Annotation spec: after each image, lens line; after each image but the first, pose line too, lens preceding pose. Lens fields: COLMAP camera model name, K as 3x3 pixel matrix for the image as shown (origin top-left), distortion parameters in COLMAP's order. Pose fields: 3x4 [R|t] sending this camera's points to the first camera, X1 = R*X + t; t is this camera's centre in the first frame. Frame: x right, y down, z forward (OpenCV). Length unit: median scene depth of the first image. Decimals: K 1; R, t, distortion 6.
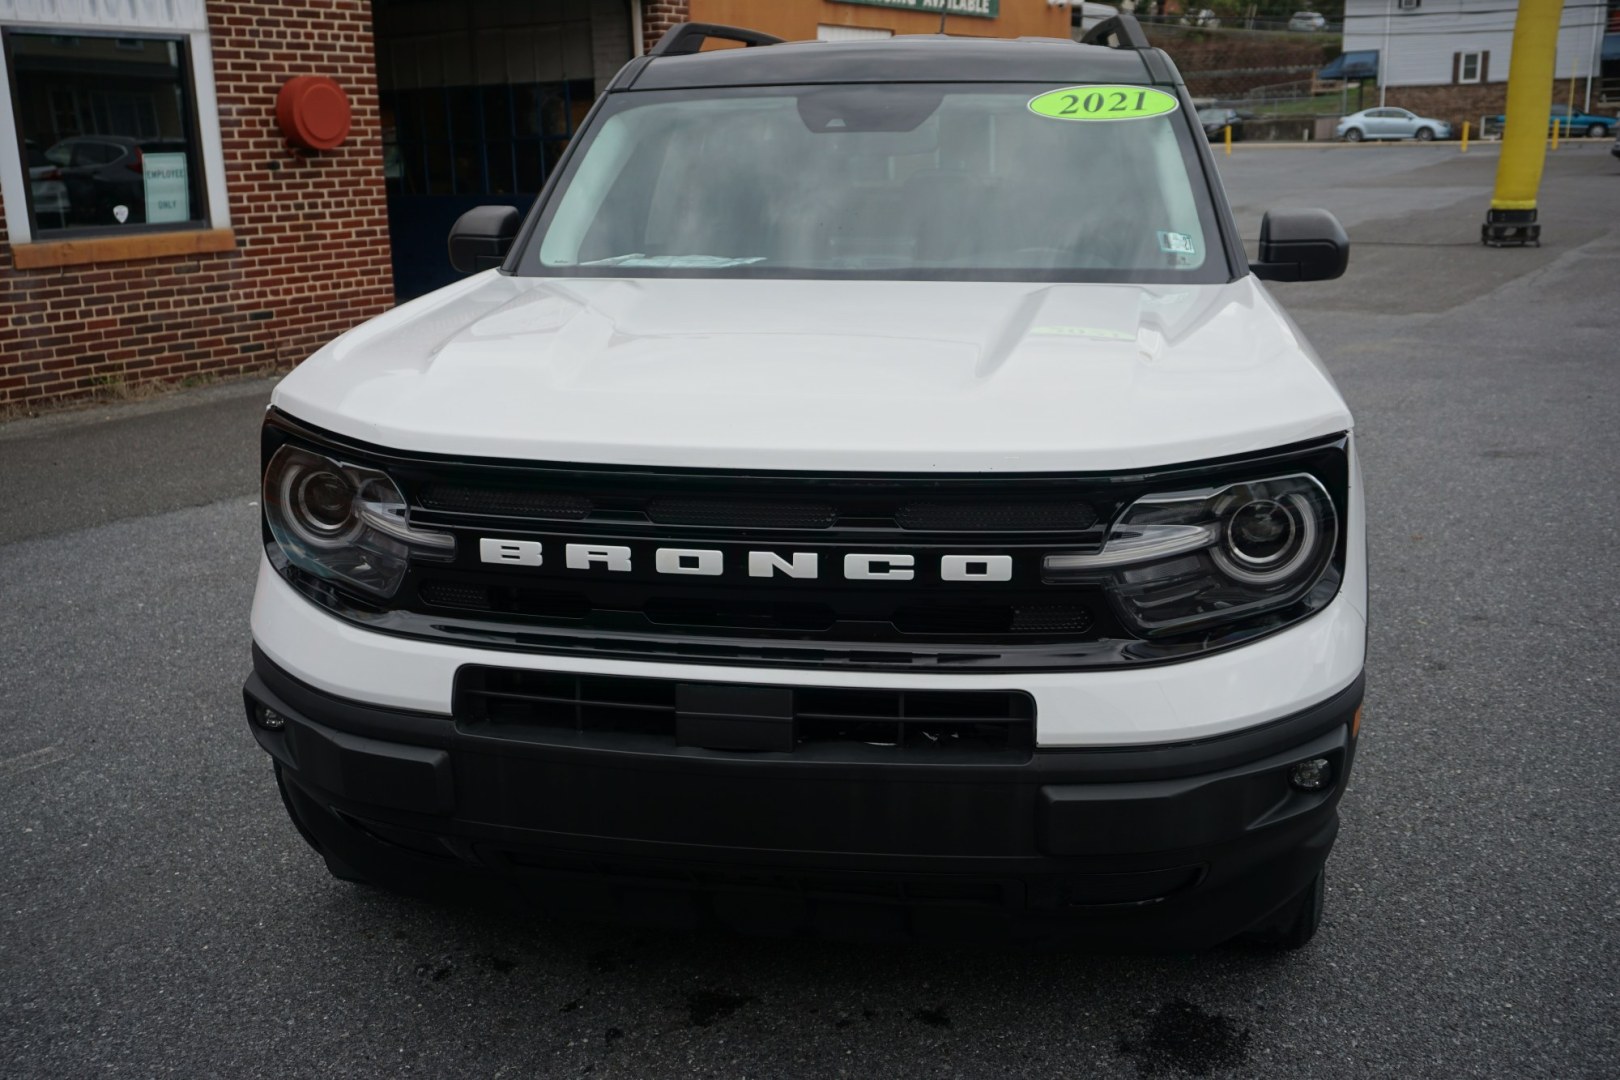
lens RADIAL K [[1519.9, 0, 810.0], [0, 1519.9, 540.0], [0, 0, 1]] dist [0.003677, 0.010286]
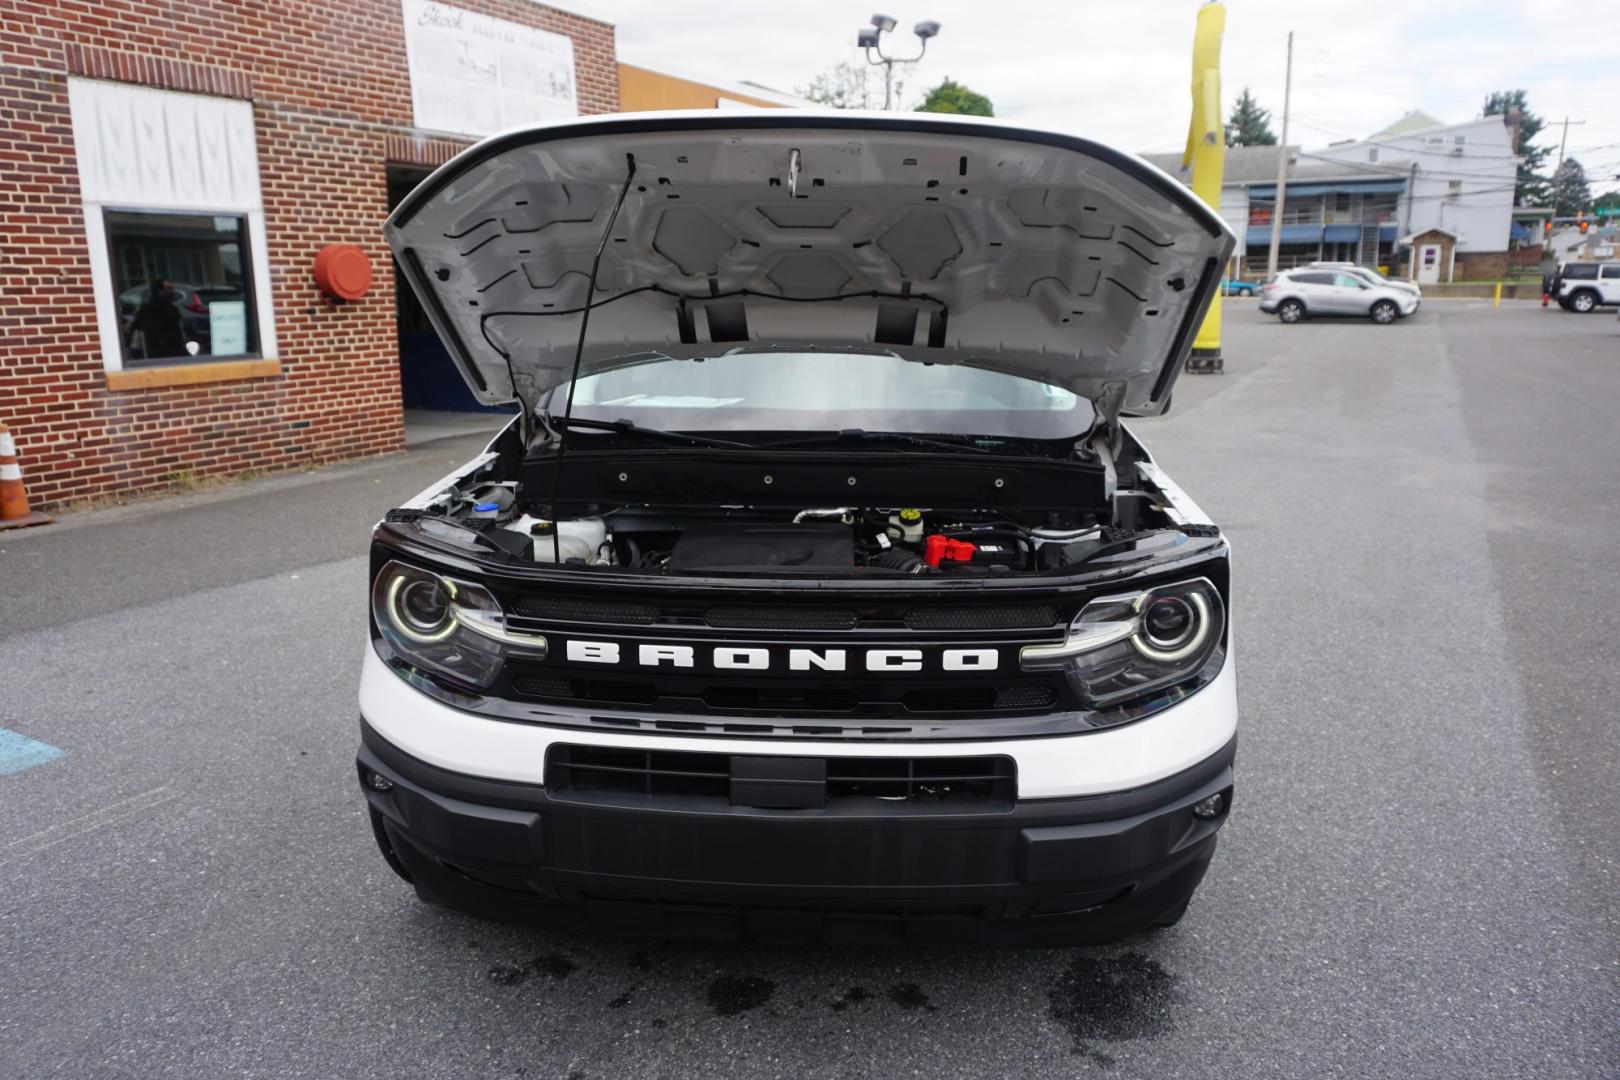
lens RADIAL K [[1114.7, 0, 810.0], [0, 1114.7, 540.0], [0, 0, 1]] dist [-0.047781, 0.032142]
pose [[0.994772, -0.009646, 0.101663, -0.089579], [0.013221, 0.999316, -0.034549, -0.039238], [-0.101260, 0.035712, 0.994219, 0.064595]]
